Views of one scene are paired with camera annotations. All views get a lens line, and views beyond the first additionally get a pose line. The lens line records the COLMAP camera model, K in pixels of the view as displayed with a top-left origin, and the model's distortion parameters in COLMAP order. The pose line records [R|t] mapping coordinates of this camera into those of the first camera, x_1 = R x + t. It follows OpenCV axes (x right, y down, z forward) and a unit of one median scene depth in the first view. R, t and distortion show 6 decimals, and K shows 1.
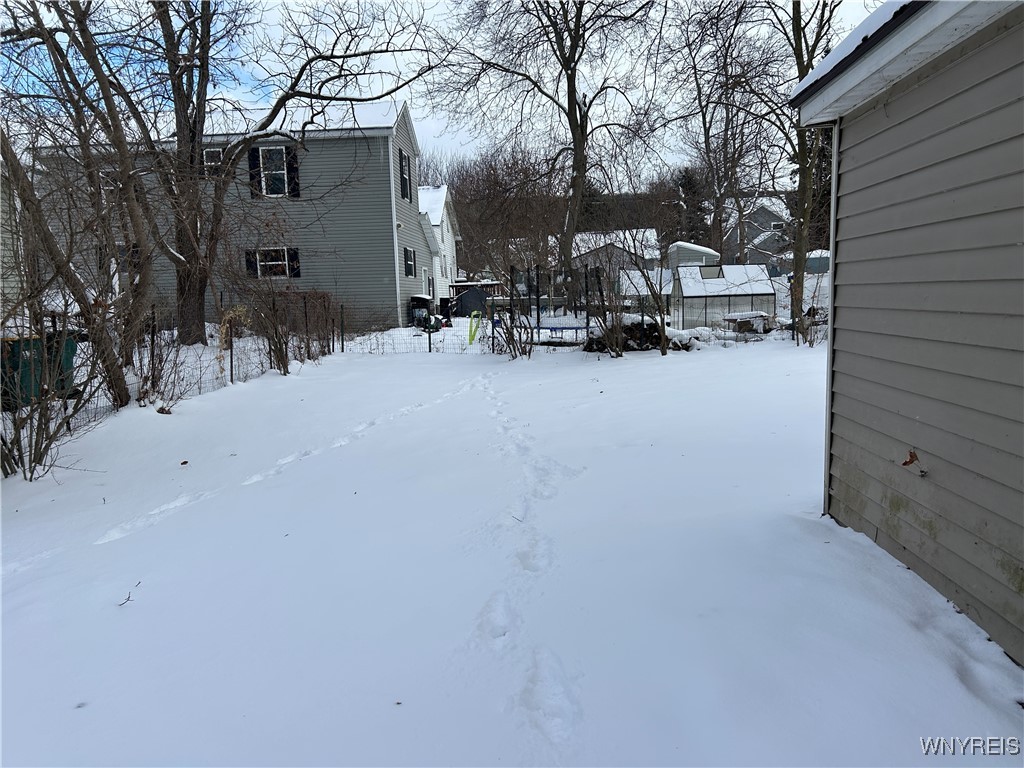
lens RADIAL K [[769.2, 0, 503.5], [0, 769.2, 391.4], [0, 0, 1]] dist [0.071334, -0.080913]
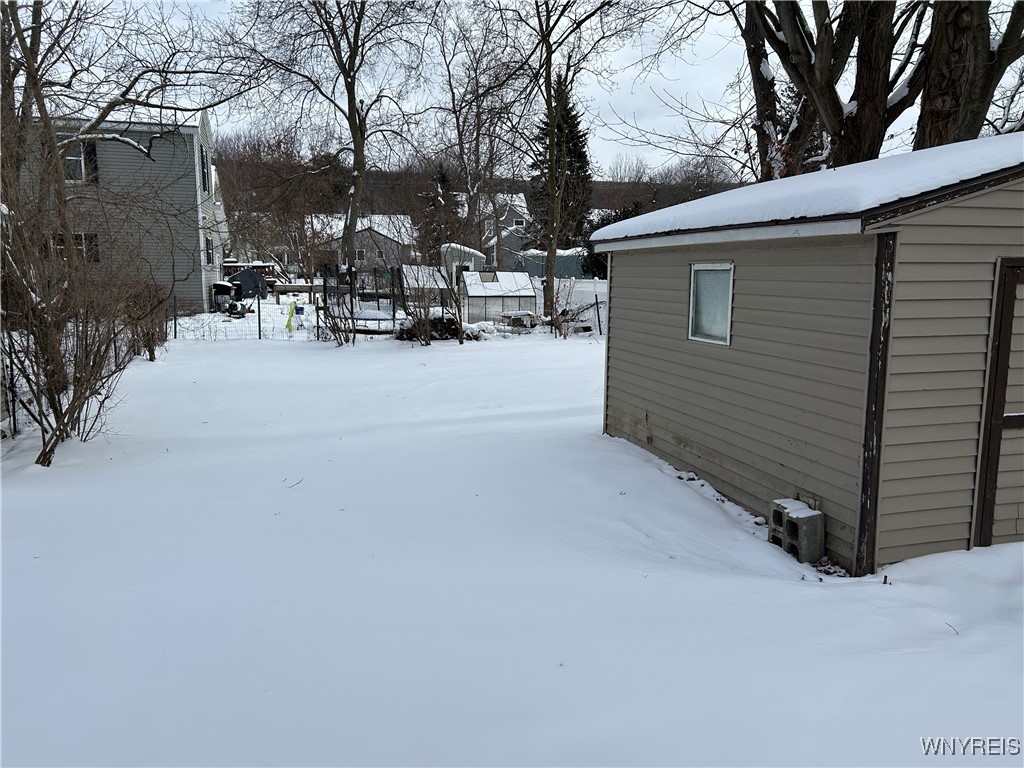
lens RADIAL K [[769.2, 0, 516.8], [0, 769.2, 390.1], [0, 0, 1]] dist [0.071334, -0.080913]
pose [[0.940593, -0.015470, 0.339183, -0.129999], [0.006380, 0.999590, 0.027897, -0.005007], [-0.339476, -0.024075, 0.940307, -0.221864]]
